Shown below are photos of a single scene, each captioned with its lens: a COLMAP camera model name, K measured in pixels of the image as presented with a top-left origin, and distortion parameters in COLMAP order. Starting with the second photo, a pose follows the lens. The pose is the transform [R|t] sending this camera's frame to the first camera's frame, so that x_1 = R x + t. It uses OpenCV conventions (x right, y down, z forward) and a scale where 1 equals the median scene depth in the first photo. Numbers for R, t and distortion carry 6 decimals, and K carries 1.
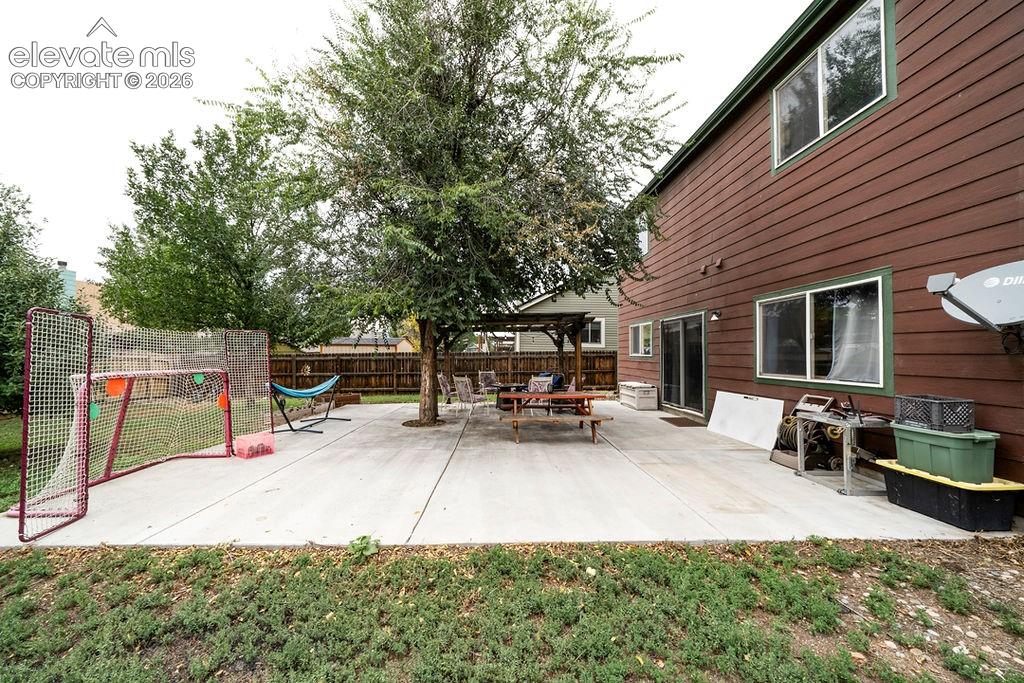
lens RADIAL K [[355.8, 0, 510.3], [0, 355.8, 348.9], [0, 0, 1]] dist [-0.003103, -0.000180]
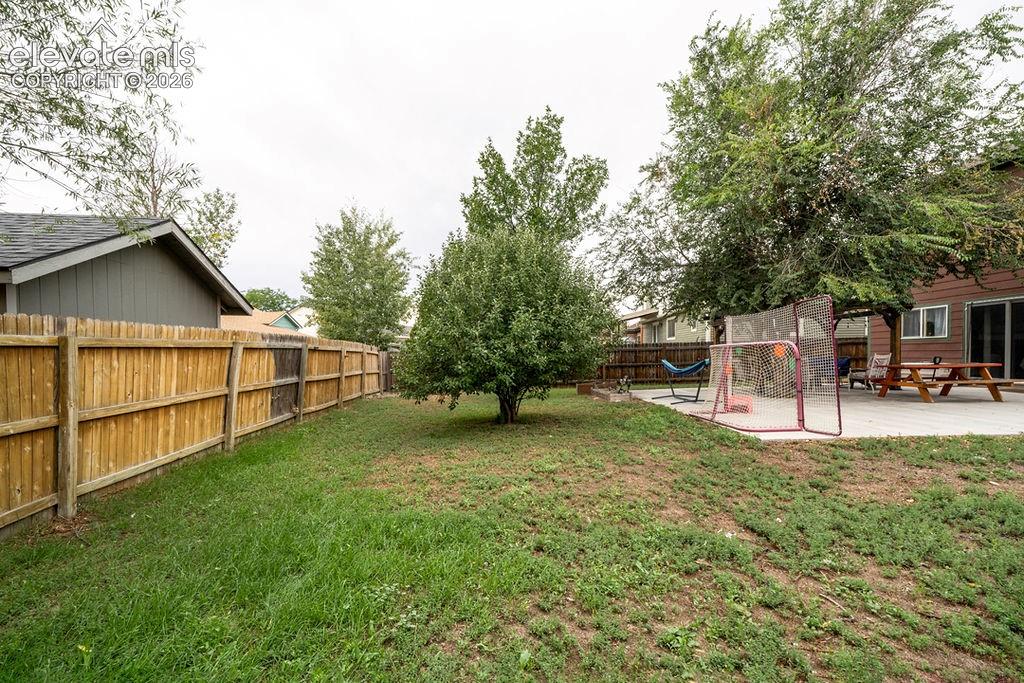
lens RADIAL K [[415.3, 0, 504.1], [0, 415.3, 373.5], [0, 0, 1]] dist [-0.000114, -0.000012]
pose [[0.999025, -0.020313, -0.039189, -1.571867], [0.022517, 0.998141, 0.056634, 0.051601], [0.037966, -0.057461, 0.997626, -0.543133]]
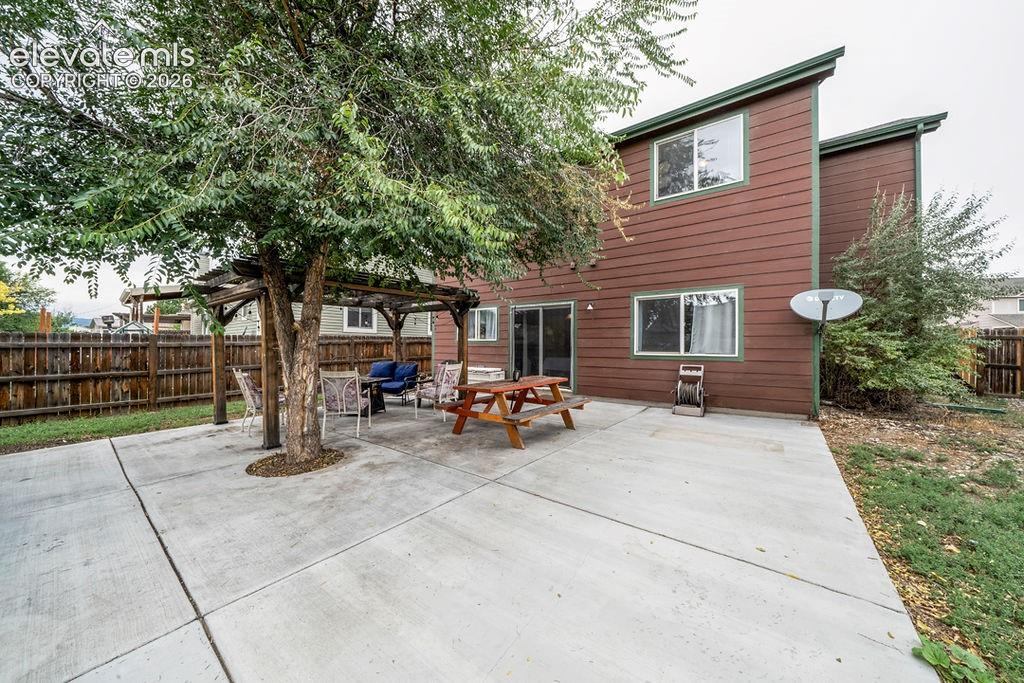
lens RADIAL K [[343.4, 0, 502.4], [0, 343.4, 344.4], [0, 0, 1]] dist [-0.006928, -0.000030]
pose [[0.621536, -0.003143, 0.783379, -0.659628], [-0.010497, 0.999869, 0.012340, 0.032764], [-0.783315, -0.015893, 0.621422, 0.643518]]
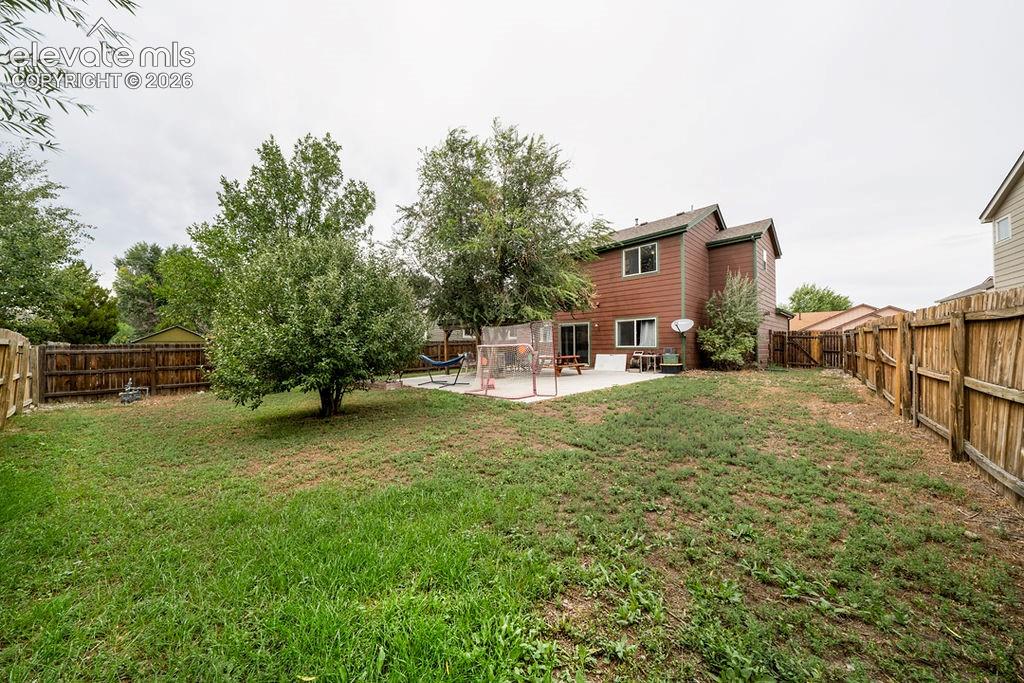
lens RADIAL K [[355.8, 0, 510.3], [0, 355.8, 348.9], [0, 0, 1]] dist [-0.003103, -0.000180]
pose [[0.723974, -0.016769, 0.689623, -2.047810], [0.004204, 0.999793, 0.019898, 0.034035], [-0.689814, -0.011507, 0.723895, -0.522346]]
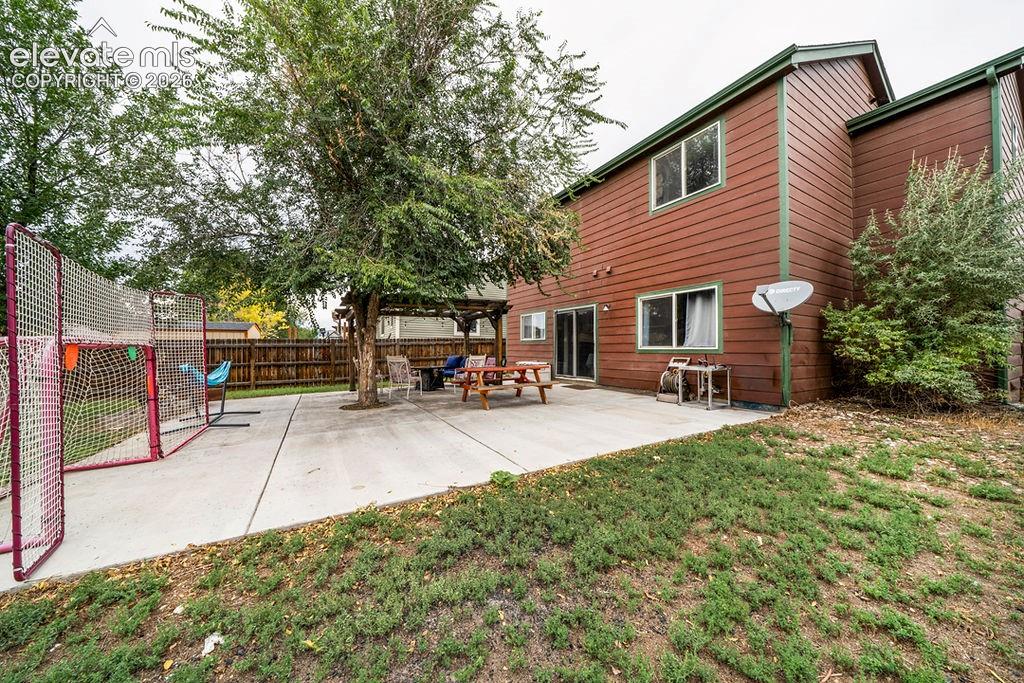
lens RADIAL K [[343.2, 0, 515.7], [0, 343.2, 346.7], [0, 0, 1]] dist [-0.006583, -0.000022]
pose [[0.874479, -0.007133, 0.485010, -0.485226], [0.002198, 0.999940, 0.010741, 0.057214], [-0.485057, -0.008327, 0.874443, -0.002335]]
